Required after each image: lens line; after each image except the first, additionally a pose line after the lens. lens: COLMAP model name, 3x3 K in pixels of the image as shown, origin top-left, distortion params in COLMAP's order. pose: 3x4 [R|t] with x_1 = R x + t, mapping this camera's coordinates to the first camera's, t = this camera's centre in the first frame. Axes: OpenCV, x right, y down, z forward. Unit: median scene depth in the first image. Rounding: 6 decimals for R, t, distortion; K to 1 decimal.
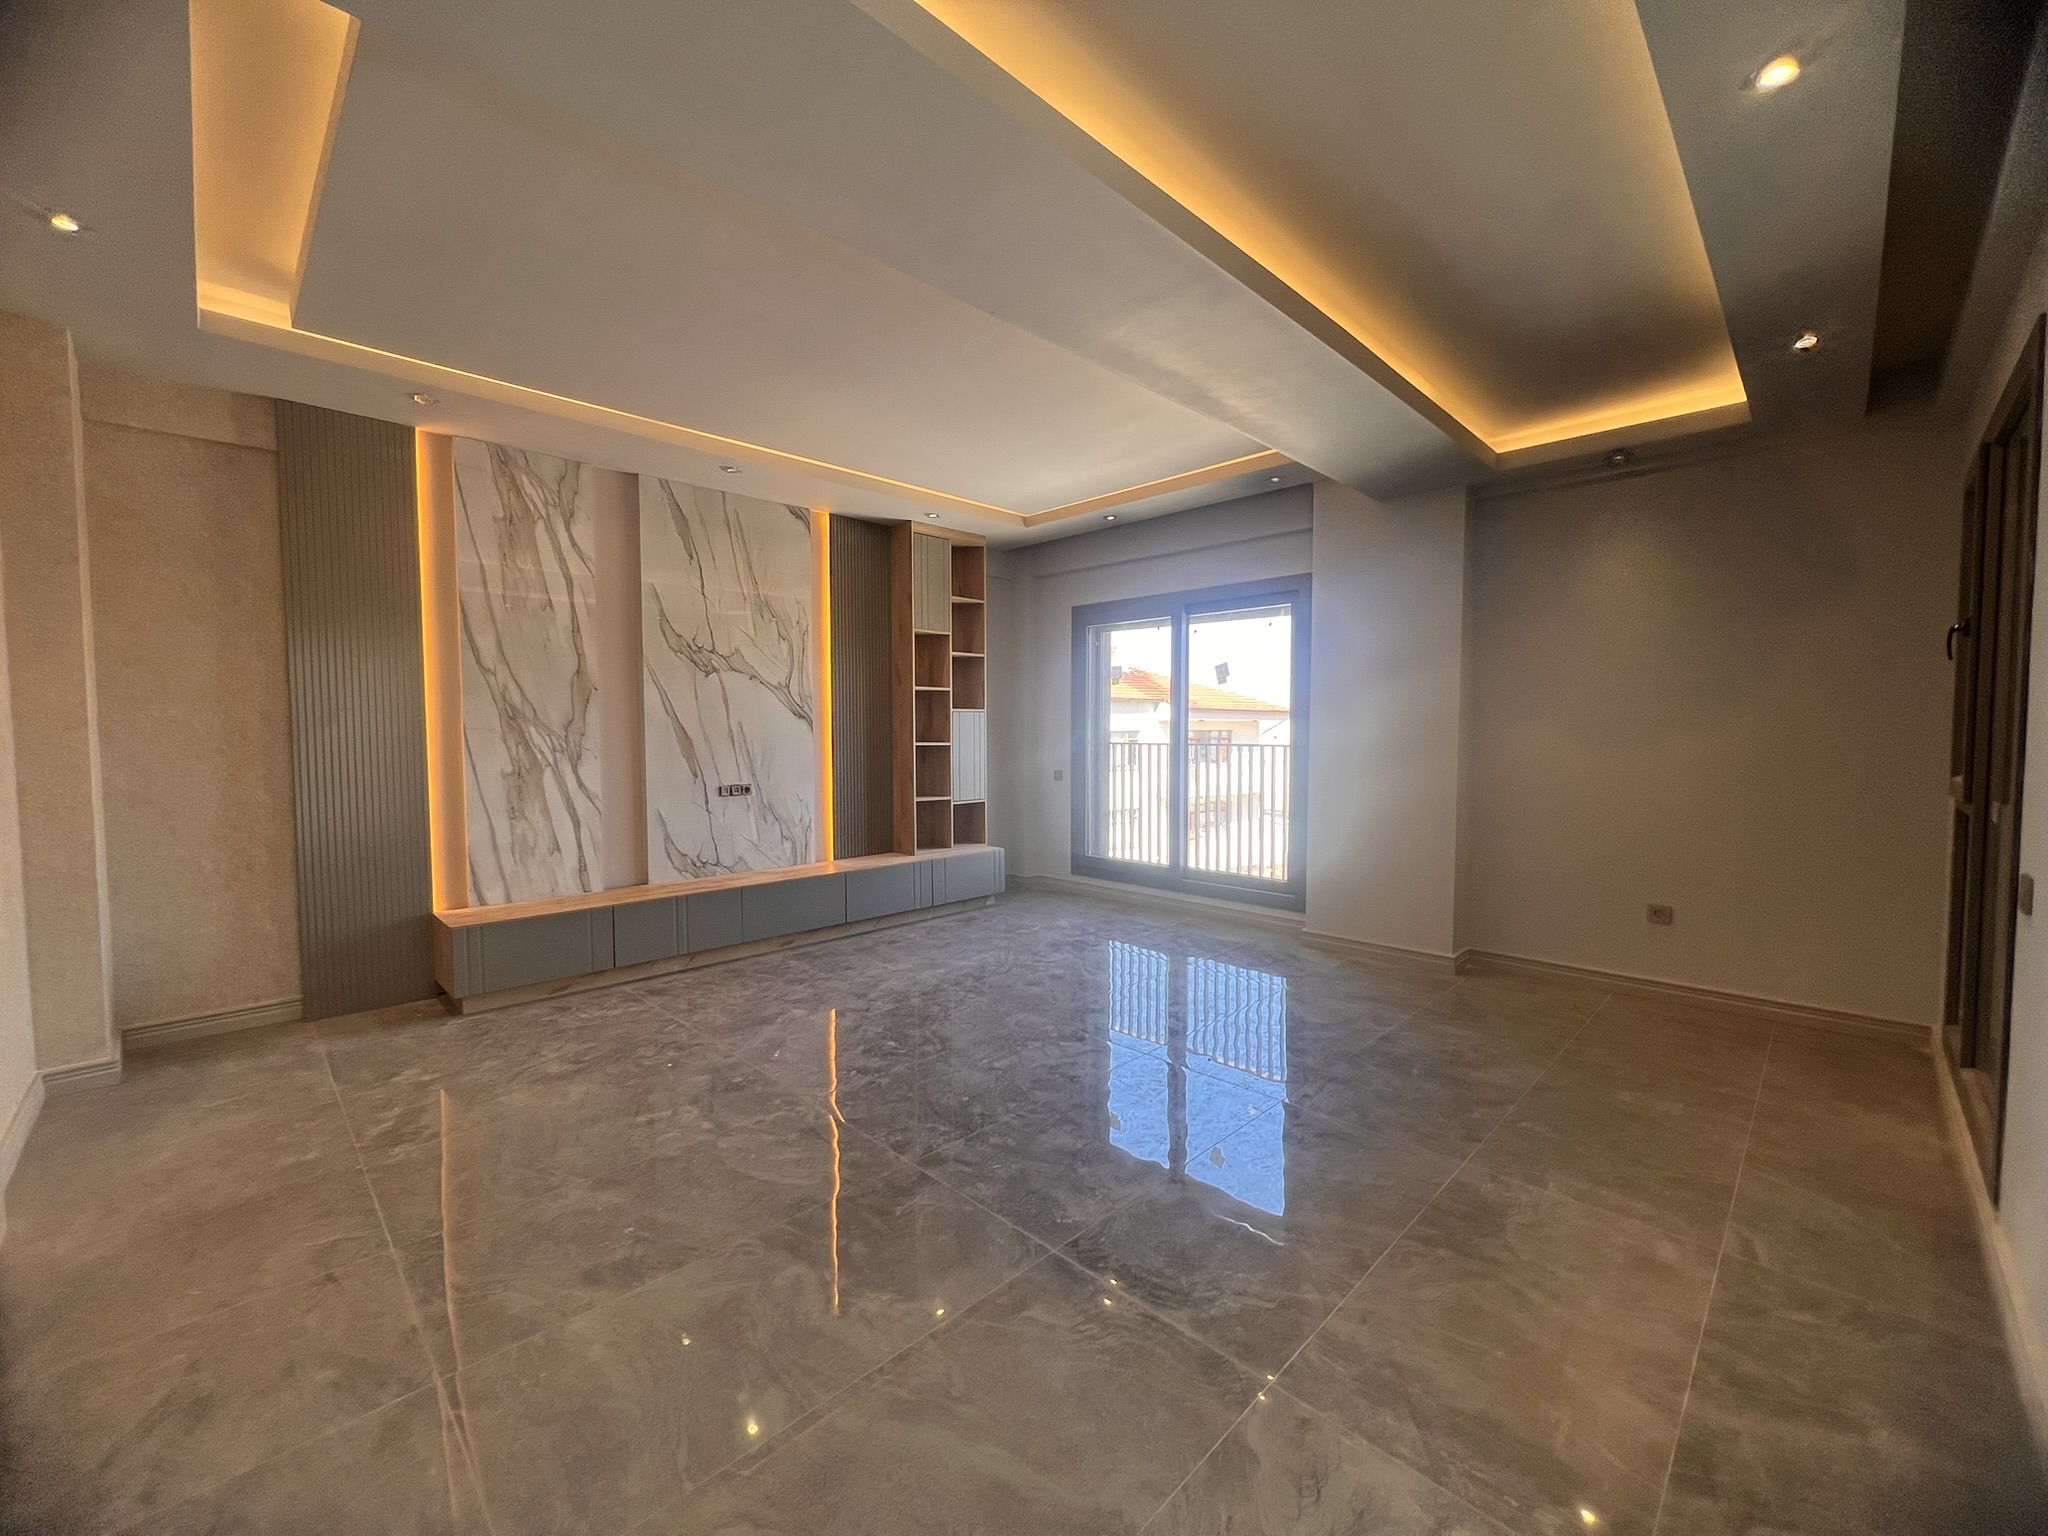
lens RADIAL K [[821.1, 0, 1014.5], [0, 821.1, 768.9], [0, 0, 1]] dist [-0.001131, -0.000204]
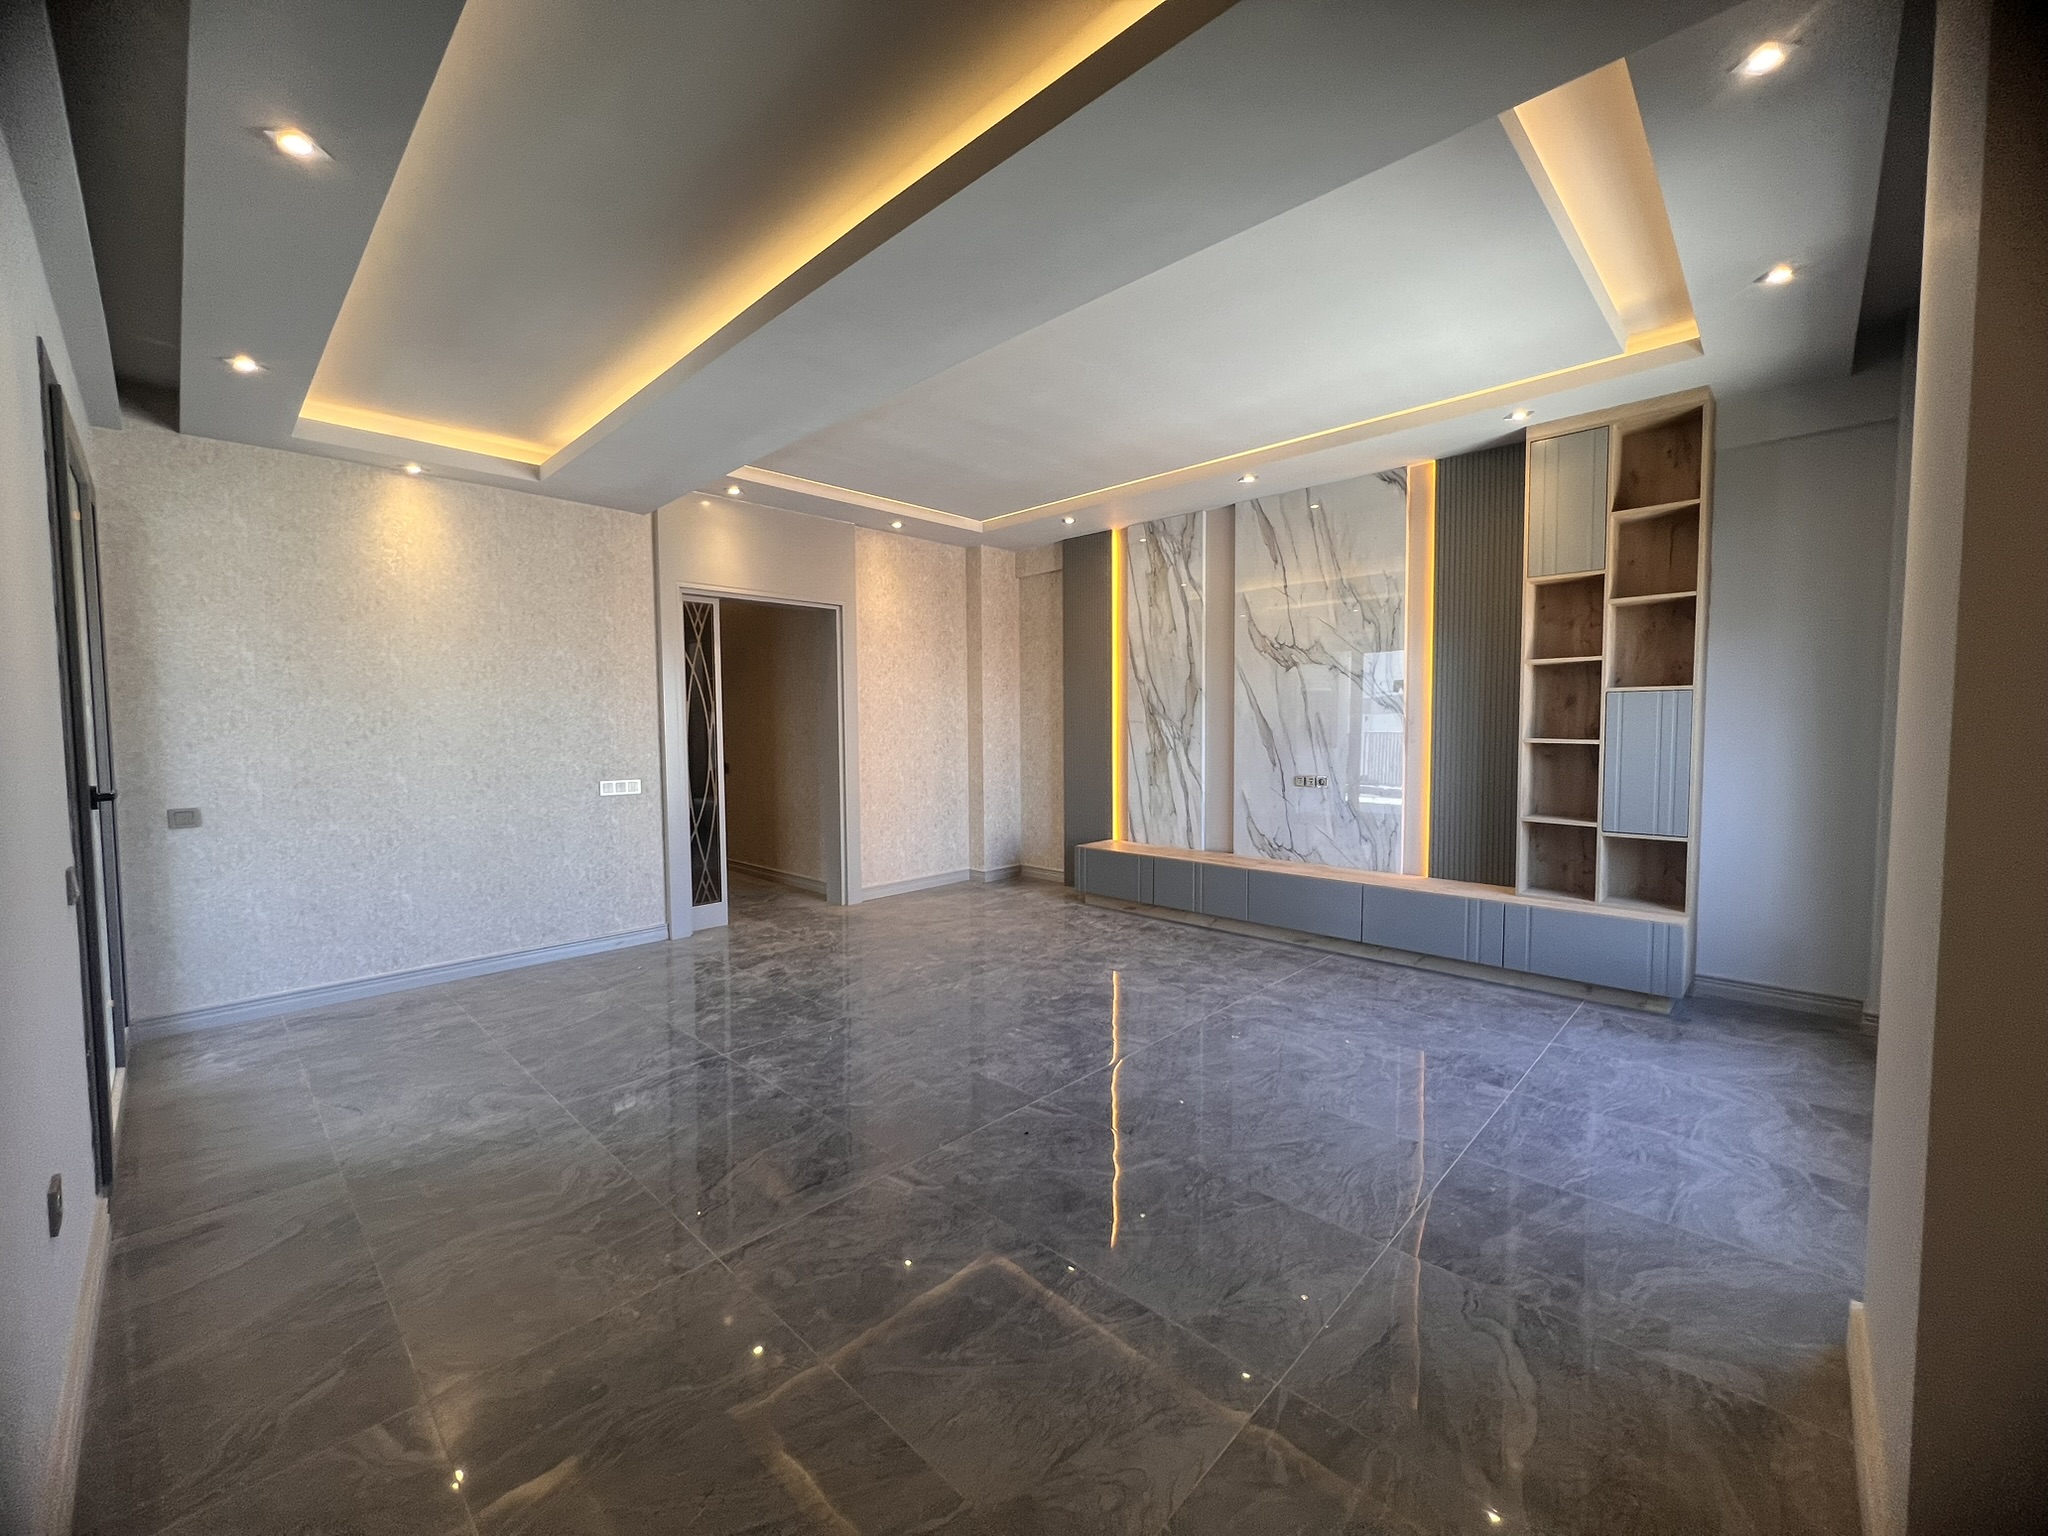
lens RADIAL K [[817.3, 0, 1019.7], [0, 817.3, 771.1], [0, 0, 1]] dist [-0.000728, -0.000058]
pose [[0.024208, 0.061239, -0.997830, 0.758744], [-0.042433, 0.997285, 0.060176, -0.037156], [0.998806, 0.040884, 0.026741, 0.712999]]
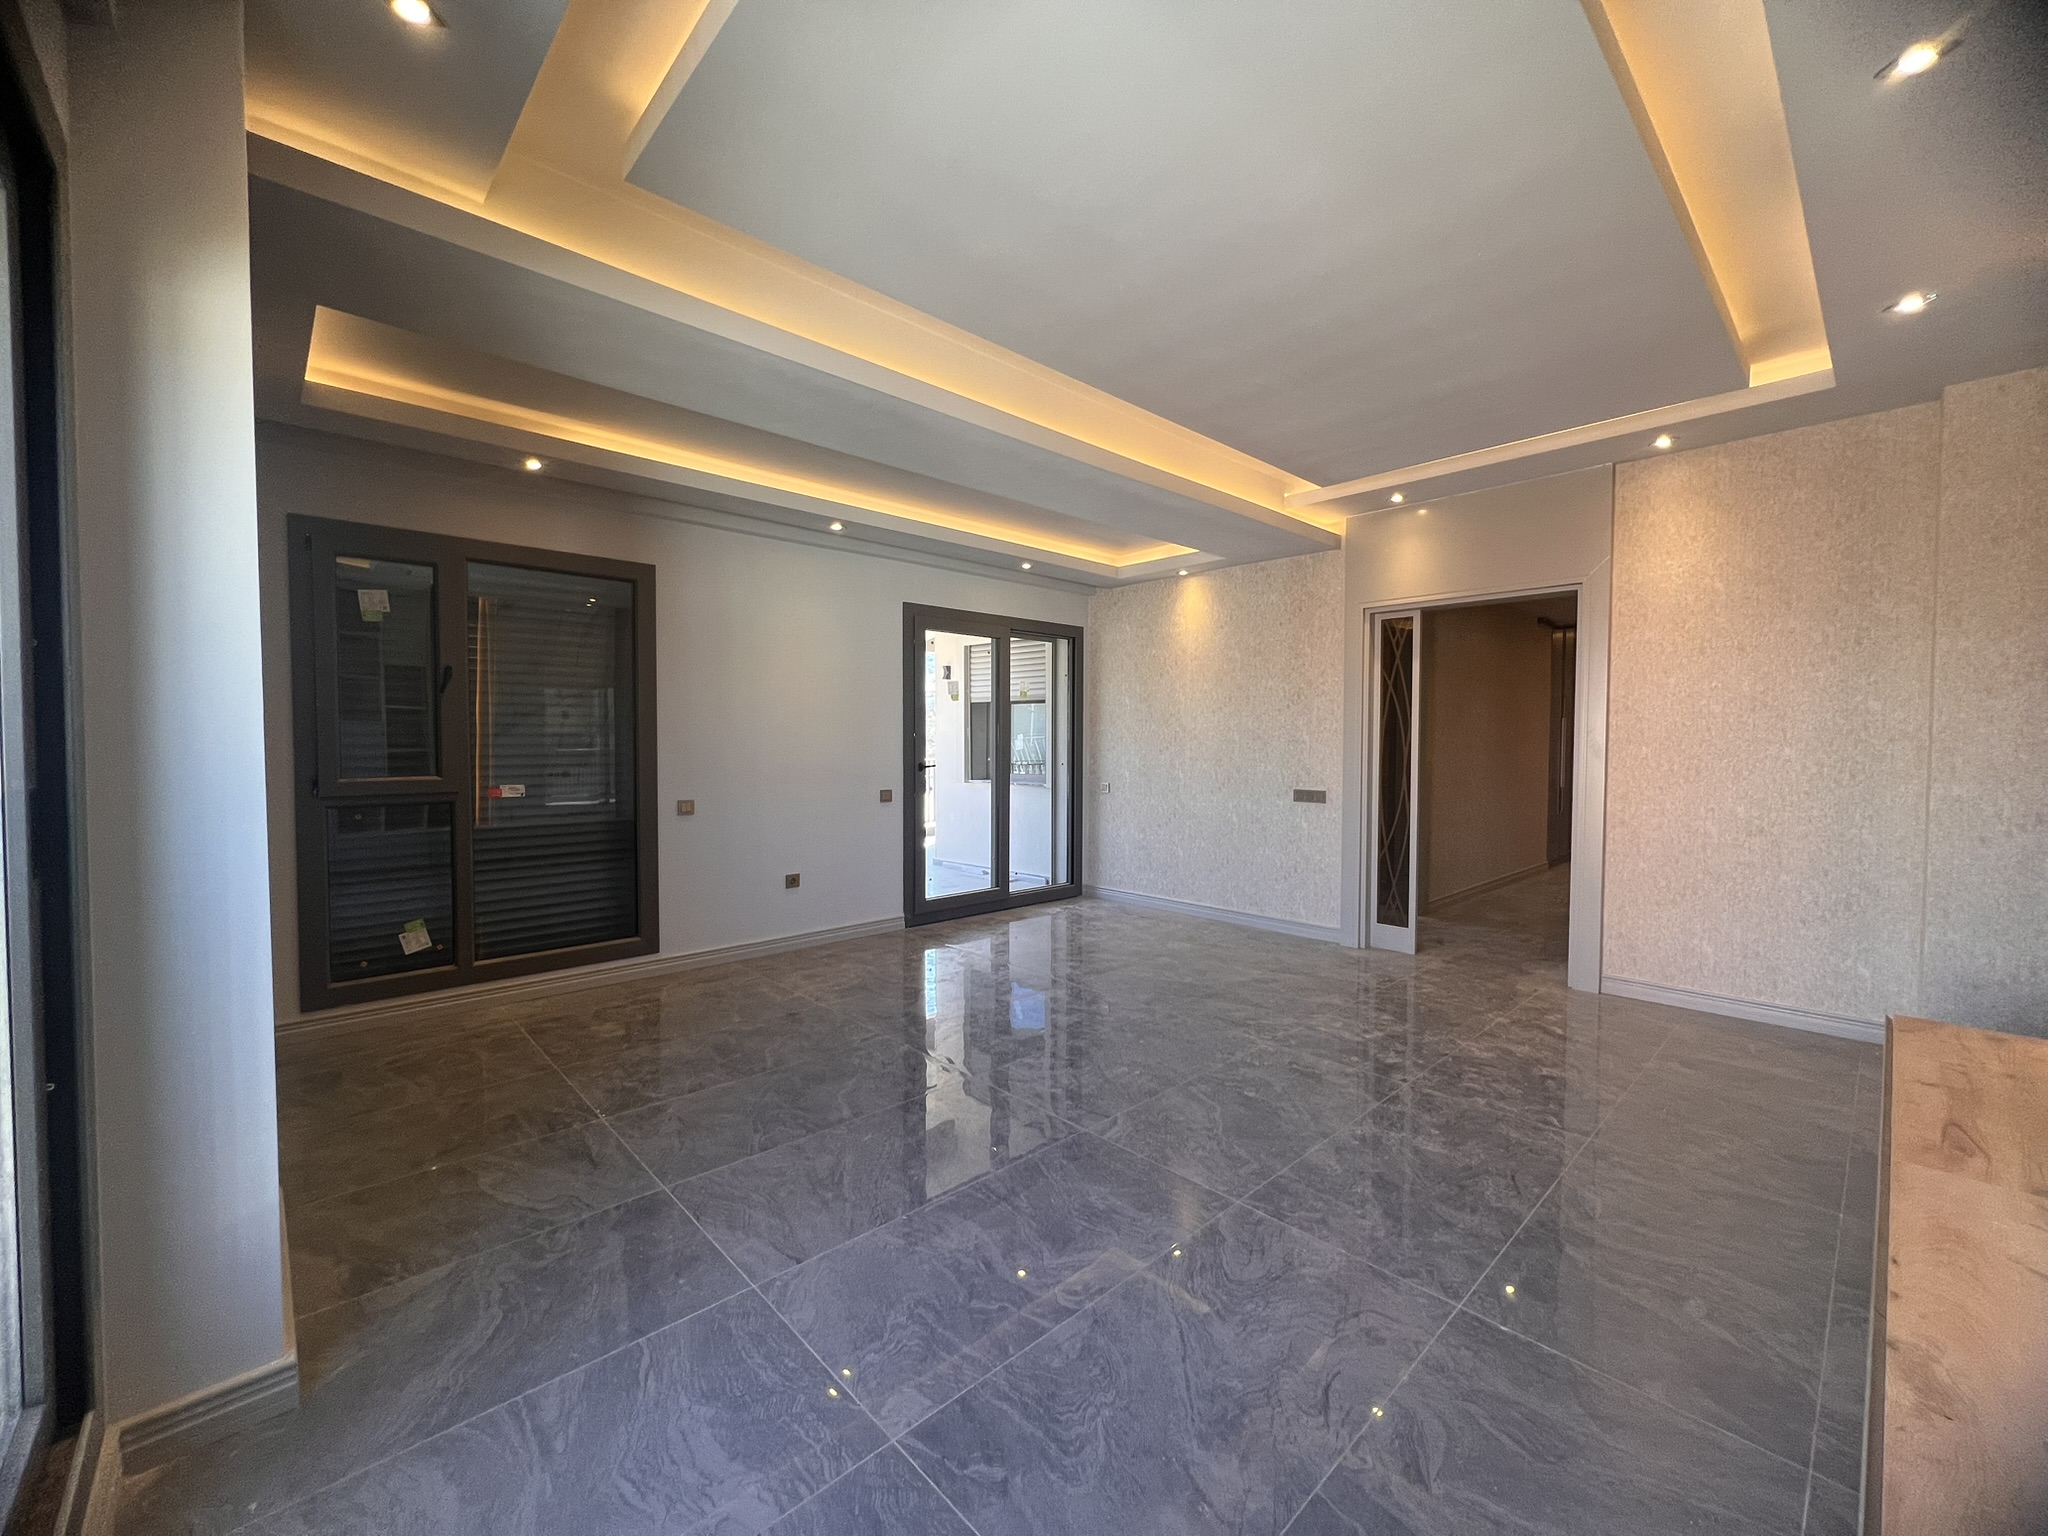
lens RADIAL K [[817.3, 0, 1019.7], [0, 817.3, 771.1], [0, 0, 1]] dist [-0.000728, -0.000058]
pose [[-0.999647, -0.001709, 0.026523, 0.060848], [0.000586, 0.996270, 0.086292, -0.072938], [-0.026572, 0.086277, -0.995917, 1.463686]]
